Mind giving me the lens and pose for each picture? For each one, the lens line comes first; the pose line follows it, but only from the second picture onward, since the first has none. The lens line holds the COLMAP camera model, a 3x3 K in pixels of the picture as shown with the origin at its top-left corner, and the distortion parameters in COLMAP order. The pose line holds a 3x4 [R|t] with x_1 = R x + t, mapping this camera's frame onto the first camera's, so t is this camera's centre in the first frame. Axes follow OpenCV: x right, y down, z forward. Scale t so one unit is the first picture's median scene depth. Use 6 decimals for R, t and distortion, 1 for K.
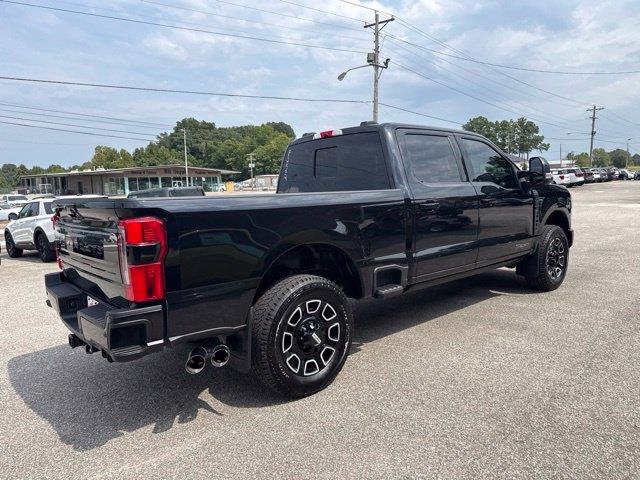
lens RADIAL K [[450.4, 0, 322.5], [0, 450.4, 239.8], [0, 0, 1]] dist [0.045822, -0.057153]
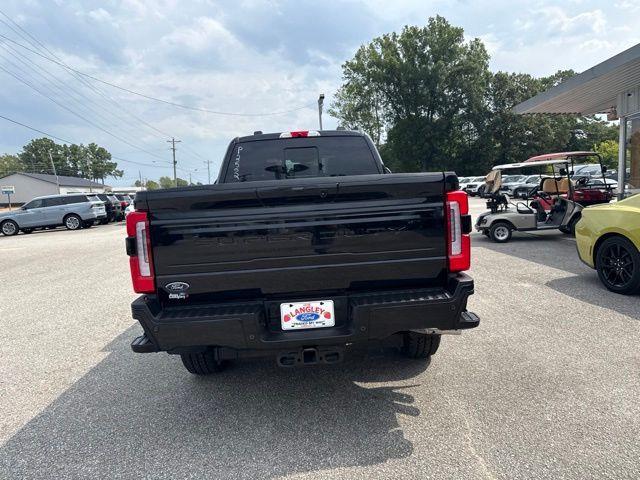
lens RADIAL K [[450.4, 0, 325.0], [0, 450.4, 236.6], [0, 0, 1]] dist [0.045822, -0.057153]
pose [[0.630396, -0.070123, 0.773100, -0.113840], [0.119913, 0.992754, -0.007732, 0.002384], [-0.766956, 0.097579, 0.634237, 0.045898]]
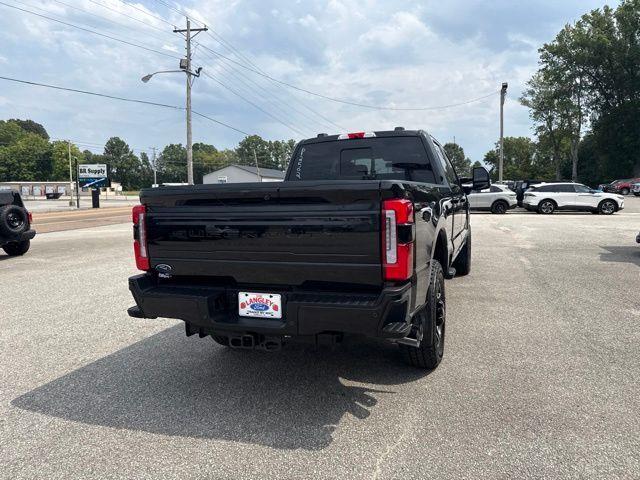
lens RADIAL K [[450.4, 0, 325.6], [0, 450.4, 239.6], [0, 0, 1]] dist [0.045822, -0.057153]
pose [[0.880704, -0.026218, 0.472940, -0.083641], [0.040616, 0.998969, -0.020255, 0.004730], [-0.471922, 0.037048, 0.880862, 0.013927]]
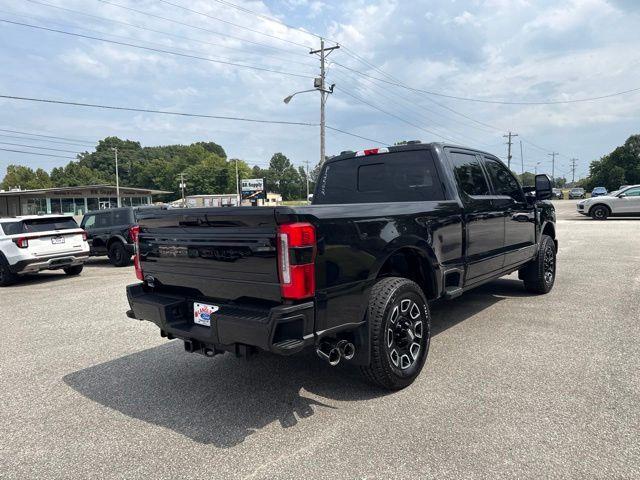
lens RADIAL K [[450.4, 0, 317.2], [0, 450.4, 240.4], [0, 0, 1]] dist [0.045822, -0.057153]
pose [[0.989838, -0.014558, 0.141454, -0.040767], [0.020830, 0.998860, -0.042961, 0.003403], [-0.140667, 0.045471, 0.989012, -0.007121]]
